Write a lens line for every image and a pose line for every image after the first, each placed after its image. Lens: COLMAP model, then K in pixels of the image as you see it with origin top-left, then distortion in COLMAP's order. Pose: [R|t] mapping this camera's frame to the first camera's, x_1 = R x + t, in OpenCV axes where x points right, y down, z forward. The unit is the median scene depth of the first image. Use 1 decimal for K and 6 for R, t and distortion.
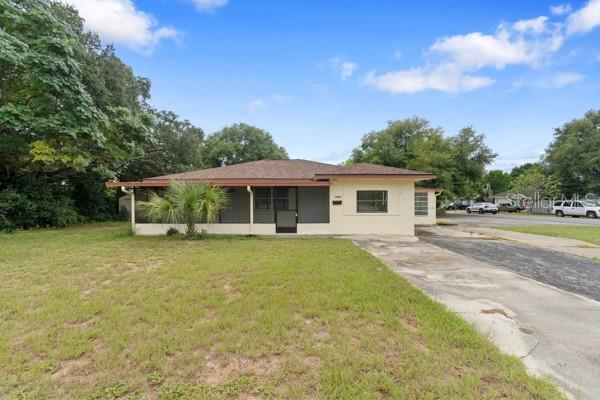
lens RADIAL K [[270.7, 0, 300.0], [0, 270.7, 200.0], [0, 0, 1]] dist [-0.000569, 0.000527]
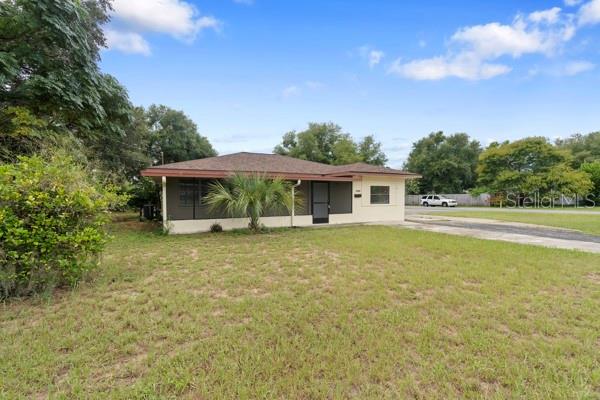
lens RADIAL K [[276.2, 0, 302.8], [0, 276.2, 193.9], [0, 0, 1]] dist [-0.000556, 0.000152]
pose [[0.888469, 0.002845, 0.458928, -0.608020], [-0.001205, 0.999992, -0.003867, 0.006582], [-0.458935, 0.002883, 0.888465, 0.035552]]
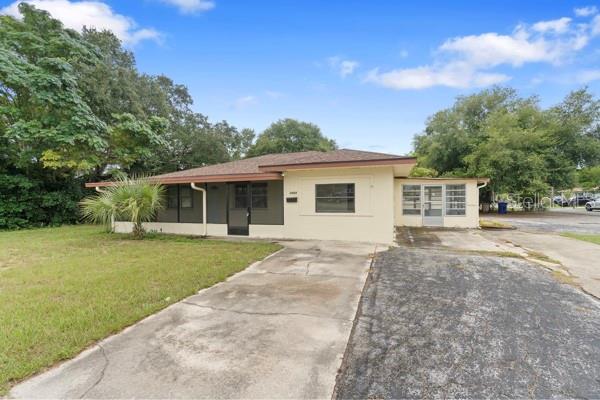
lens RADIAL K [[270.7, 0, 300.0], [0, 270.7, 200.0], [0, 0, 1]] dist [-0.000569, 0.000527]
pose [[0.945191, -0.009110, -0.326391, 0.409518], [0.013781, 0.999833, 0.012002, 0.000691], [0.326227, -0.015842, 0.945159, 0.230650]]
